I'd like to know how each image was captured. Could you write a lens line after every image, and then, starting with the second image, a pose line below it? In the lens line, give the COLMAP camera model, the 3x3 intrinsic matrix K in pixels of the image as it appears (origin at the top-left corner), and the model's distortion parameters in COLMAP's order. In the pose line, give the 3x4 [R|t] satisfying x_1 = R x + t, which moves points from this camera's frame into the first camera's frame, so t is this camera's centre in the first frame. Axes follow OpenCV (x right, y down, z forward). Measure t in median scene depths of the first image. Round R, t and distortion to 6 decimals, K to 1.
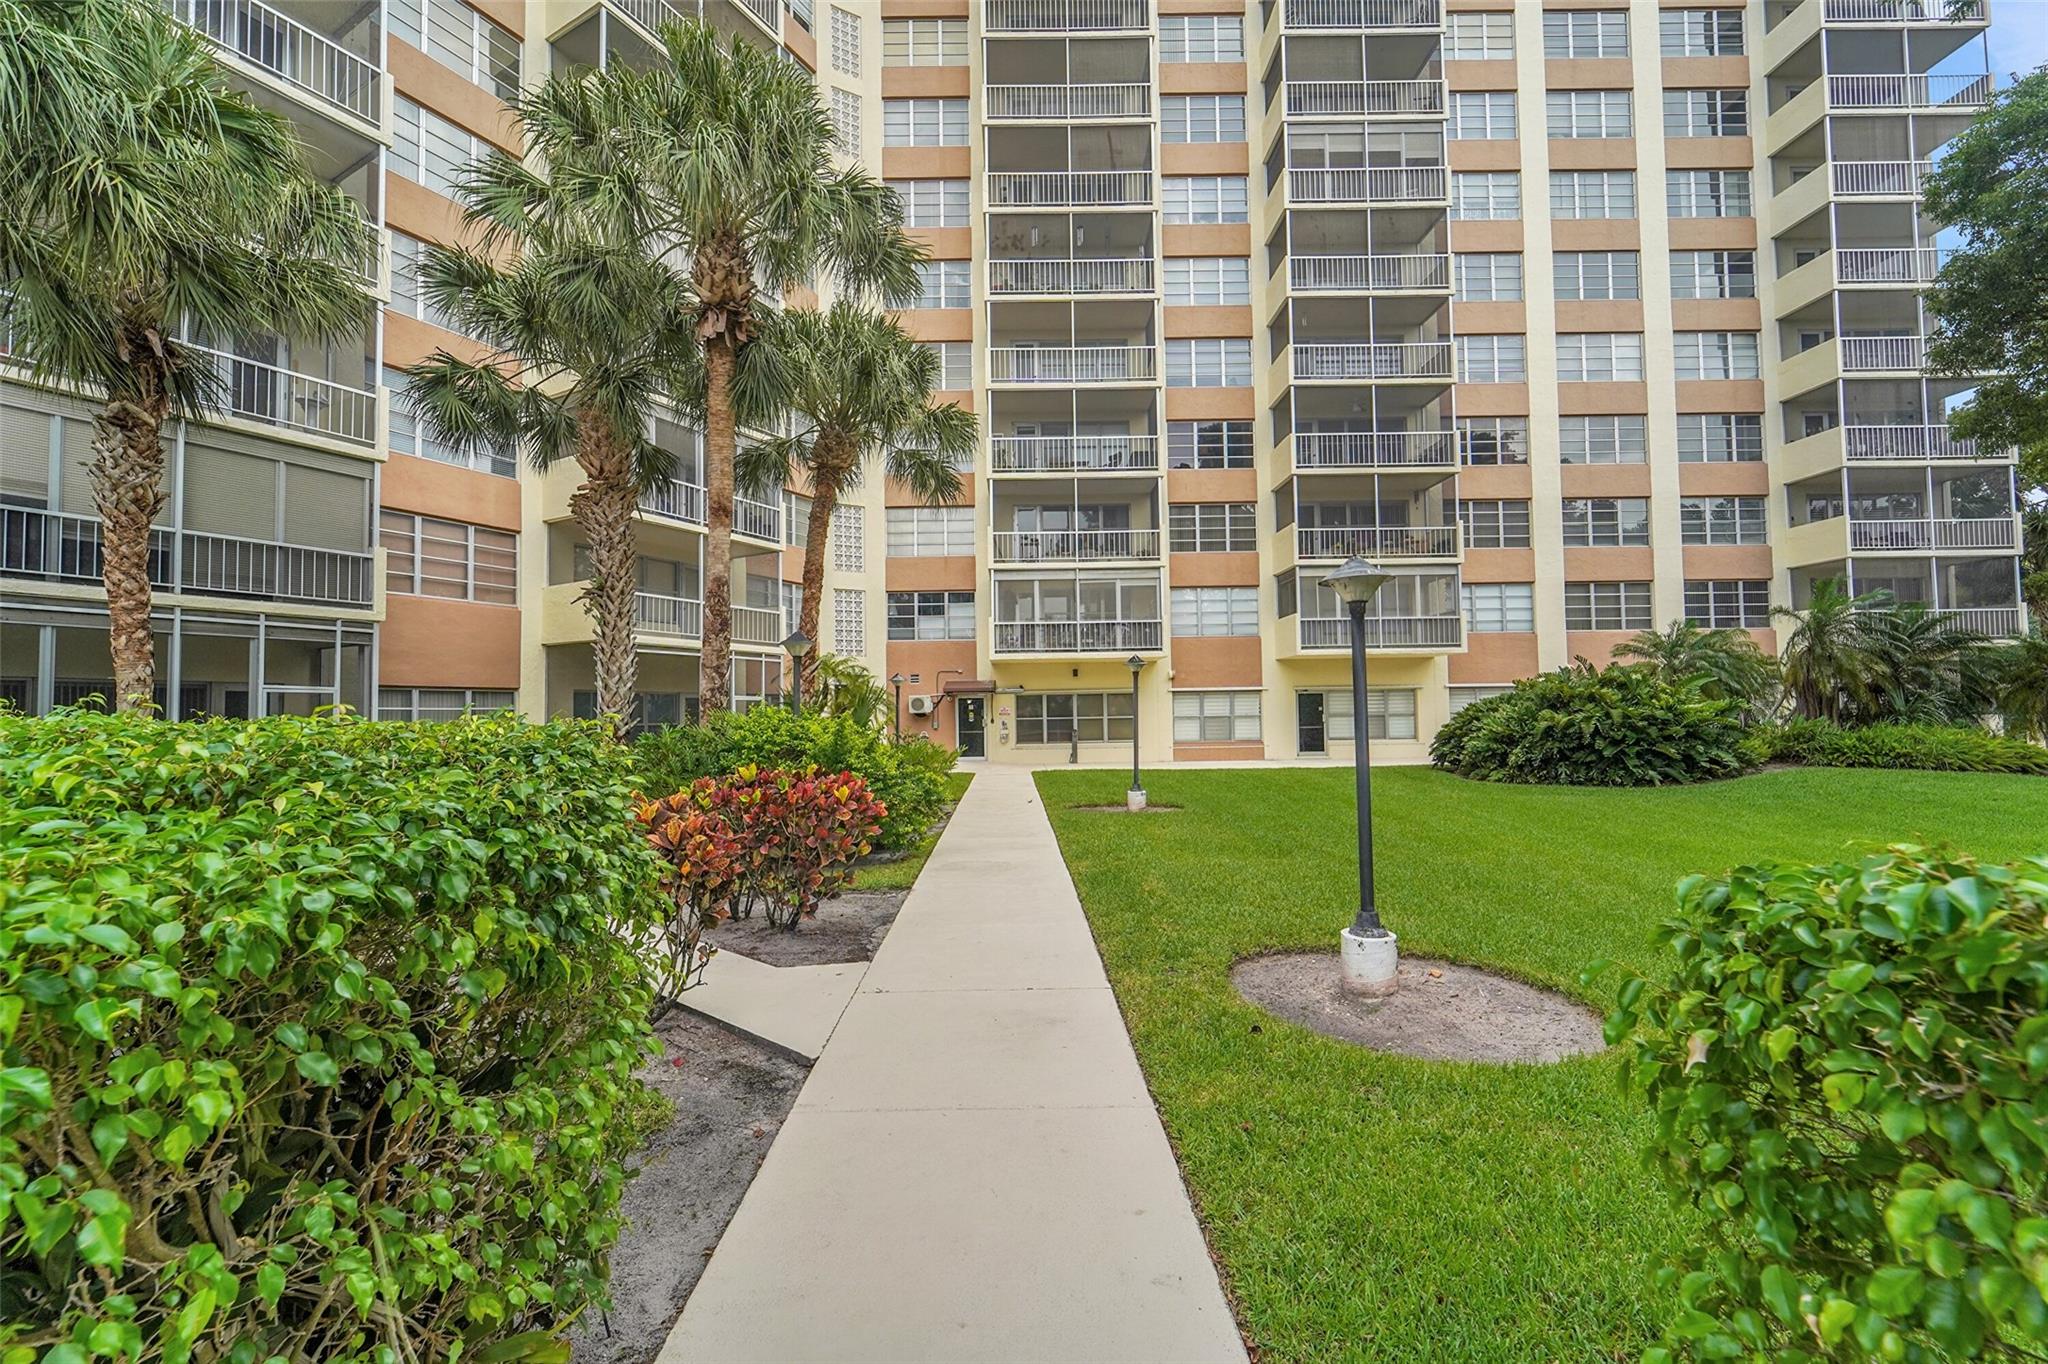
lens RADIAL K [[847.0, 0, 1015.5], [0, 847.0, 686.2], [0, 0, 1]] dist [0.004736, -0.000355]
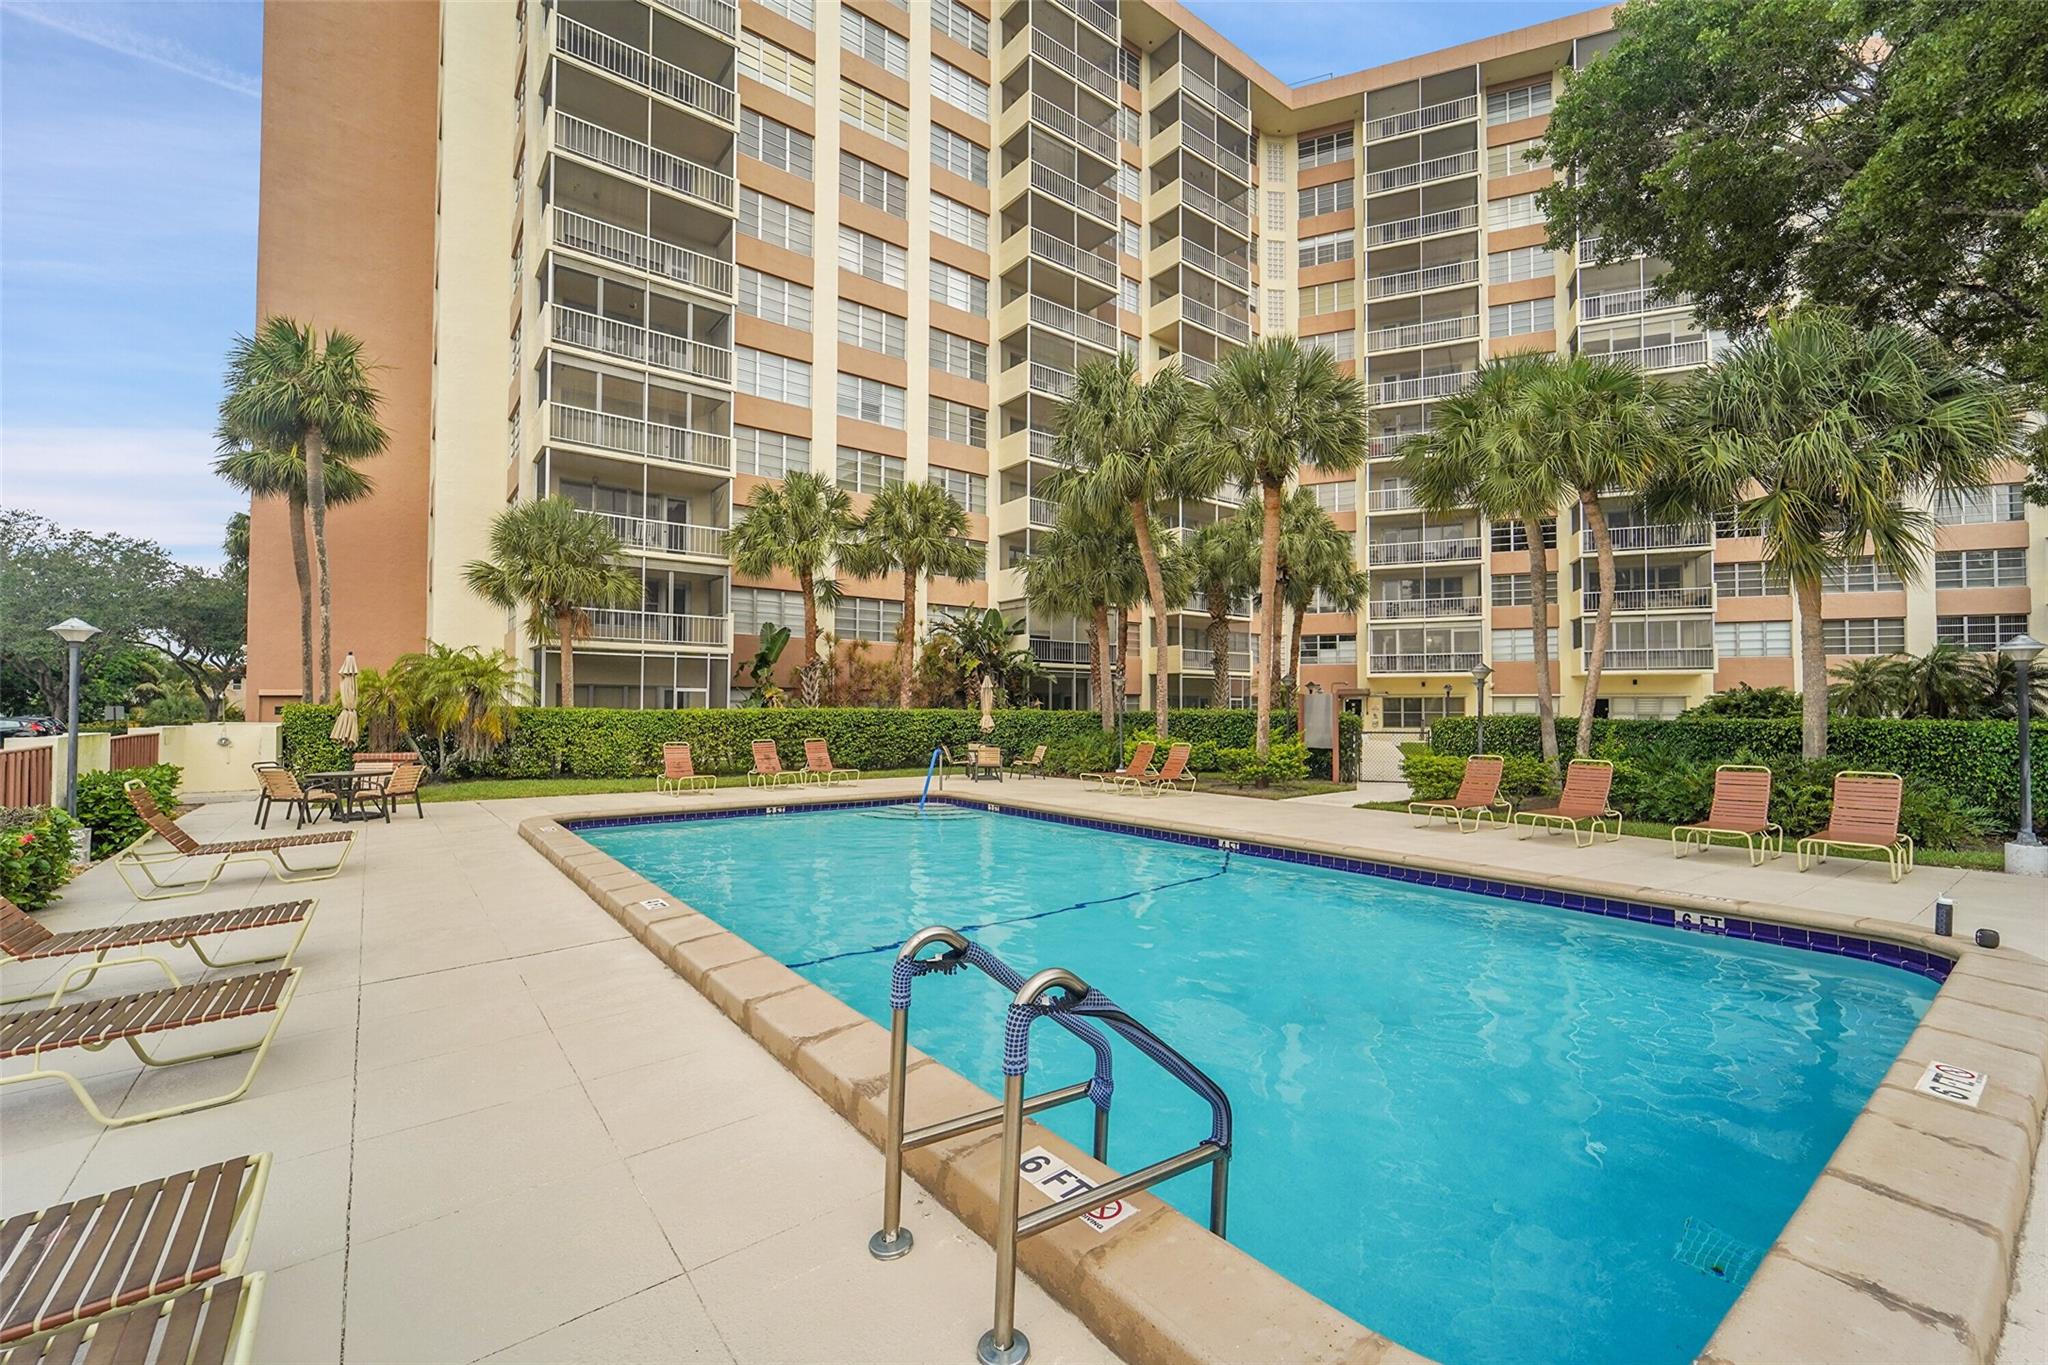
lens RADIAL K [[847.0, 0, 1015.5], [0, 847.0, 686.7], [0, 0, 1]] dist [0.004736, -0.000355]
pose [[0.923540, 0.006341, -0.383449, -0.027501], [-0.001384, 0.999912, 0.013204, -0.031135], [0.383499, -0.011663, 0.923468, -0.775149]]
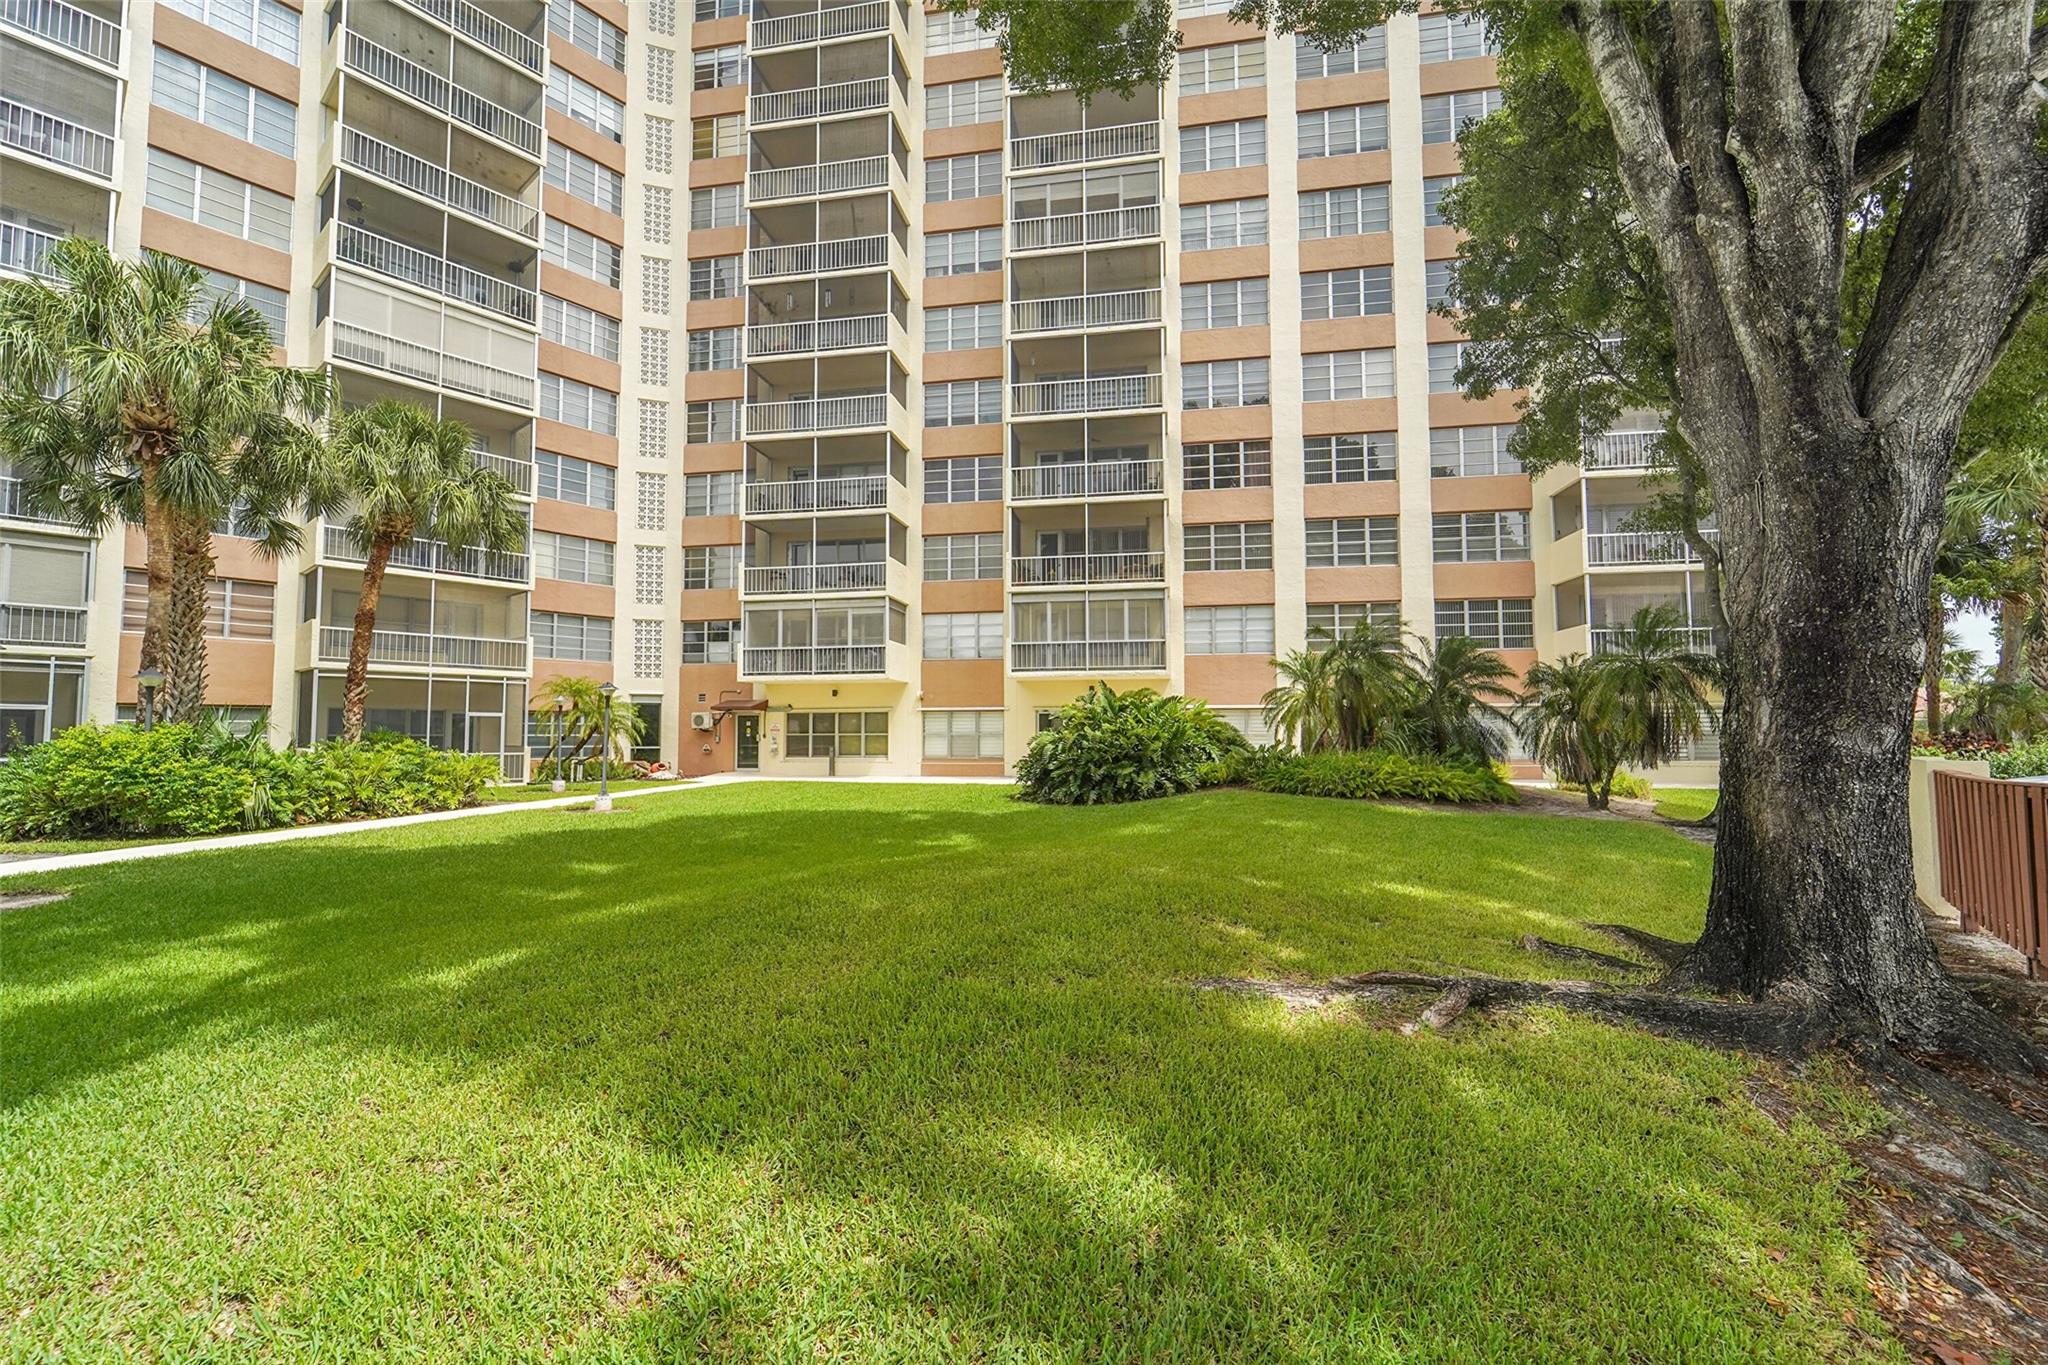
lens RADIAL K [[819.6, 0, 1032.5], [0, 819.6, 686.2], [0, 0, 1]] dist [0.011020, 0.000033]
pose [[0.984203, 0.001996, -0.177034, 0.505614], [-0.005276, 0.999823, -0.018057, -0.006782], [0.176966, 0.018705, 0.984039, 0.000744]]
